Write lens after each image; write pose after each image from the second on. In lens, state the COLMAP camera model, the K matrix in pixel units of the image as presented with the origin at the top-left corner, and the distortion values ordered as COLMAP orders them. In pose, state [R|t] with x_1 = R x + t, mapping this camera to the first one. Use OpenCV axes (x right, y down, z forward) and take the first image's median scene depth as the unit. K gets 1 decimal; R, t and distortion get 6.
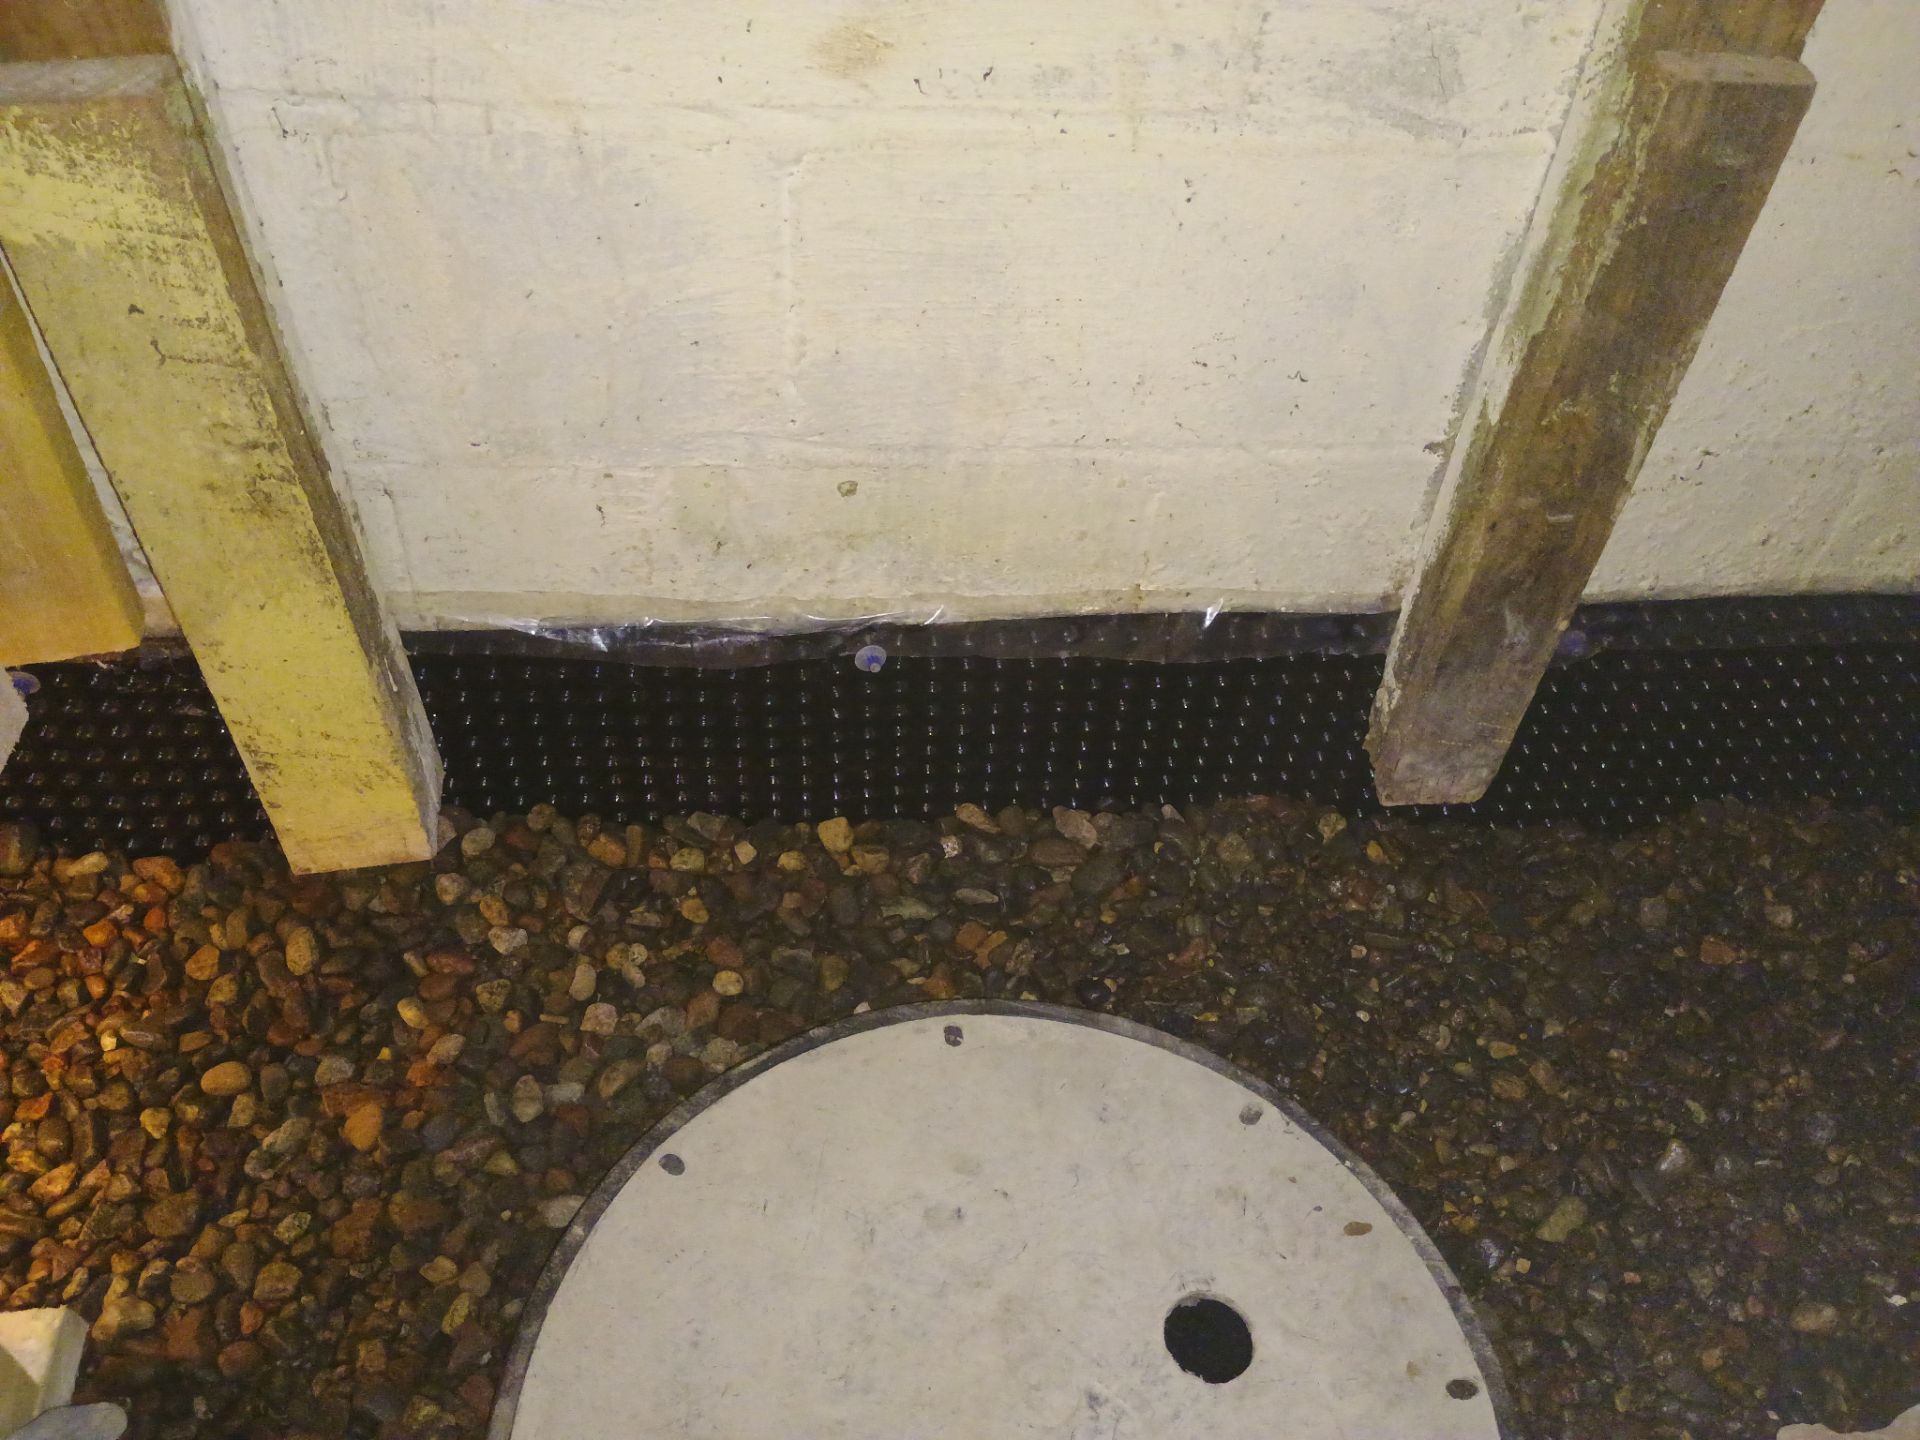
lens RADIAL K [[1667.2, 0, 955.5], [0, 1667.2, 717.3], [0, 0, 1]] dist [0.064065, -0.089310]
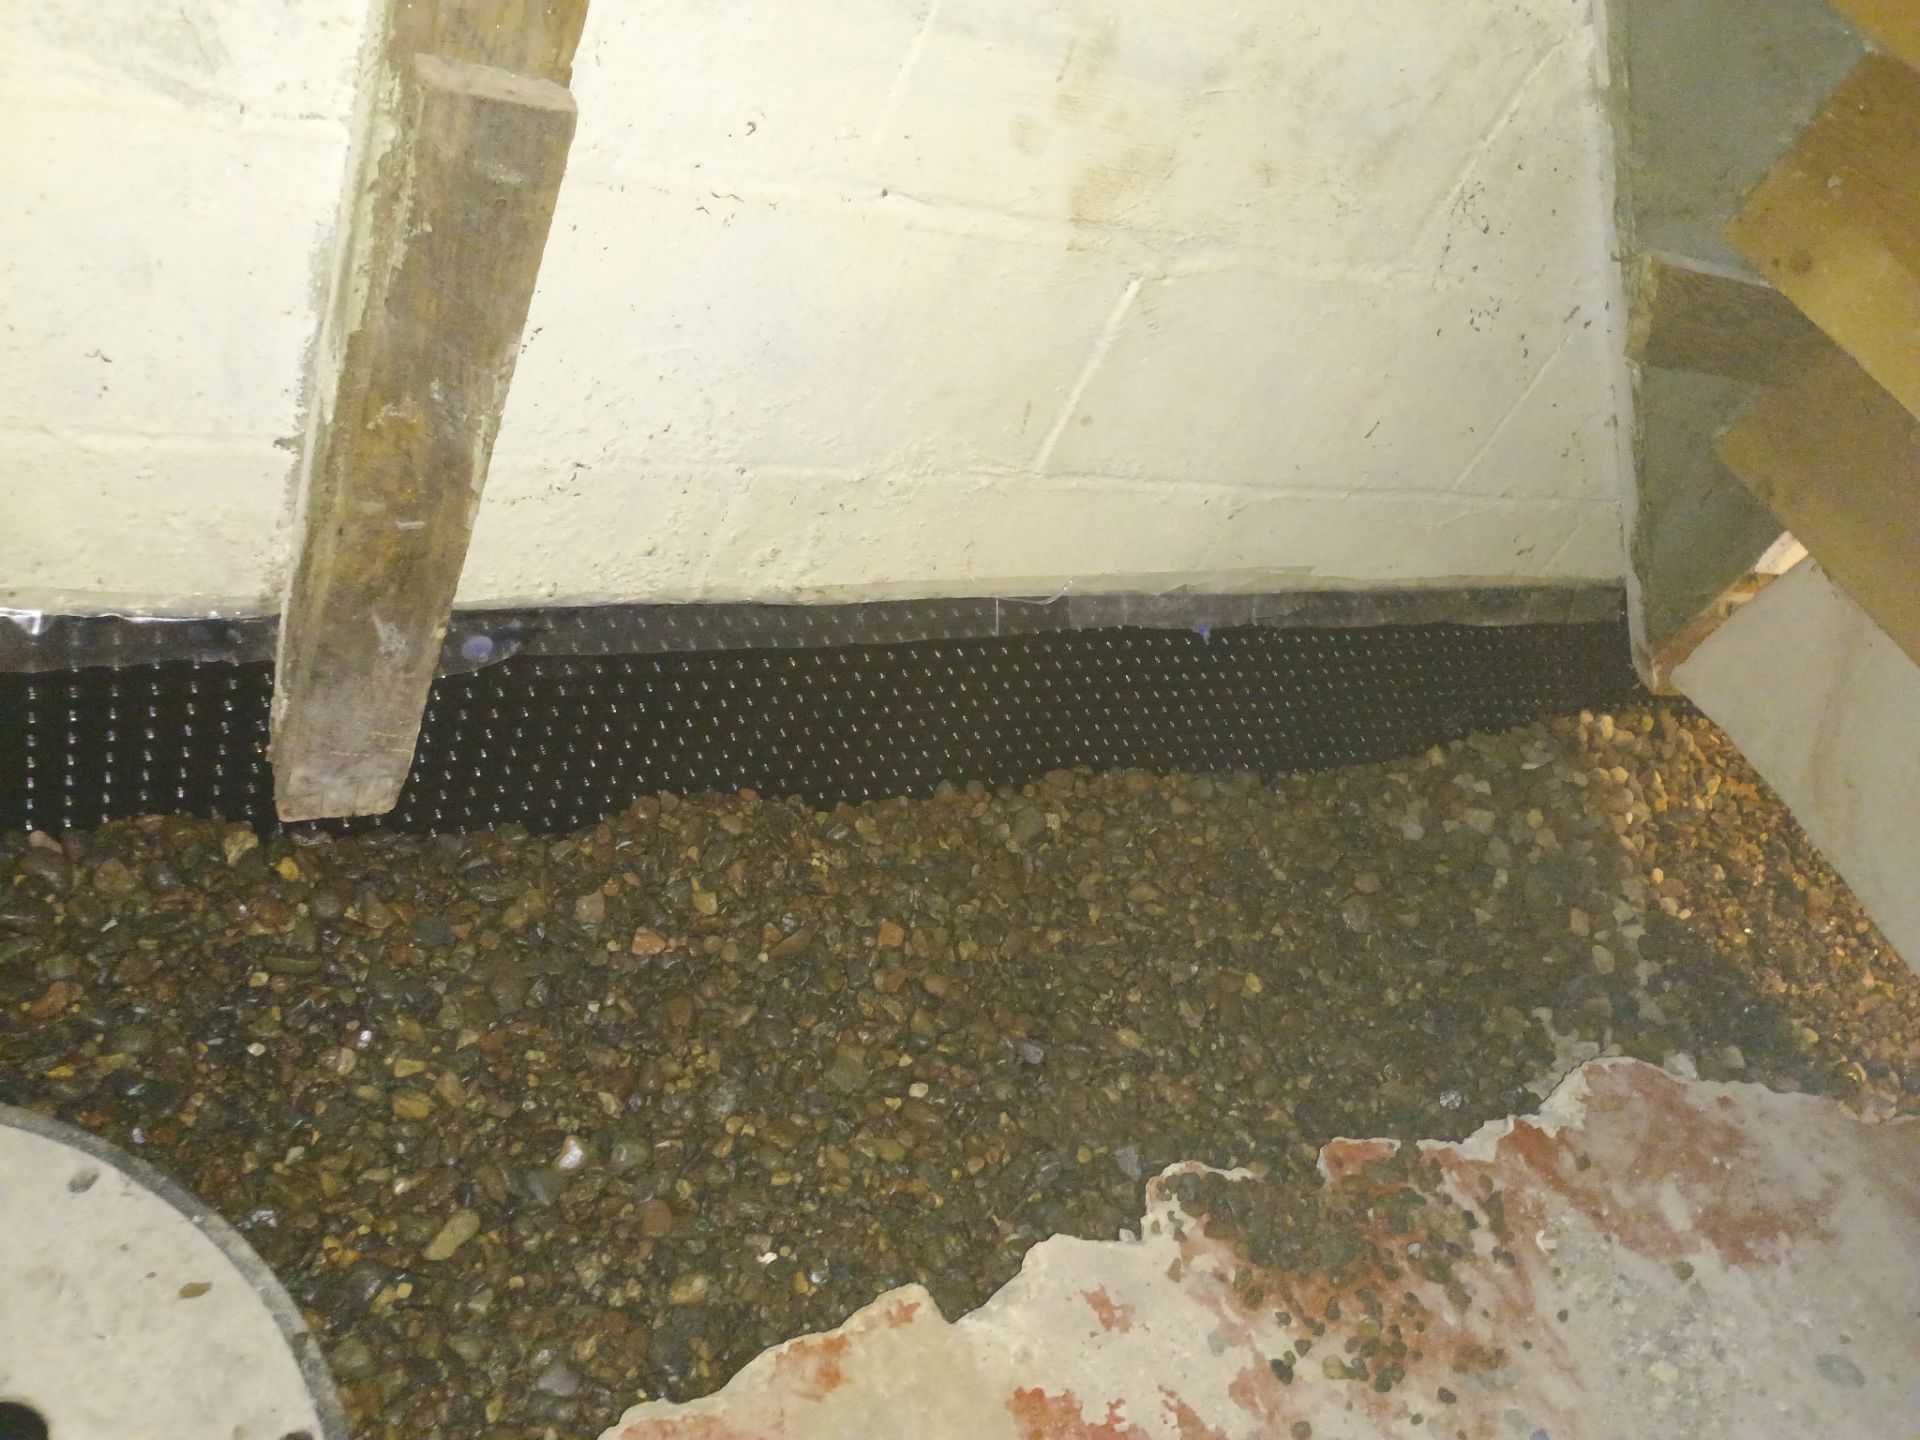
lens RADIAL K [[1667.2, 0, 955.5], [0, 1667.2, 717.3], [0, 0, 1]] dist [0.064065, -0.089310]
pose [[0.887333, -0.020783, 0.460661, 0.170514], [0.016002, 0.999770, 0.014282, -0.014137], [-0.460852, -0.005301, 0.887461, -0.009070]]
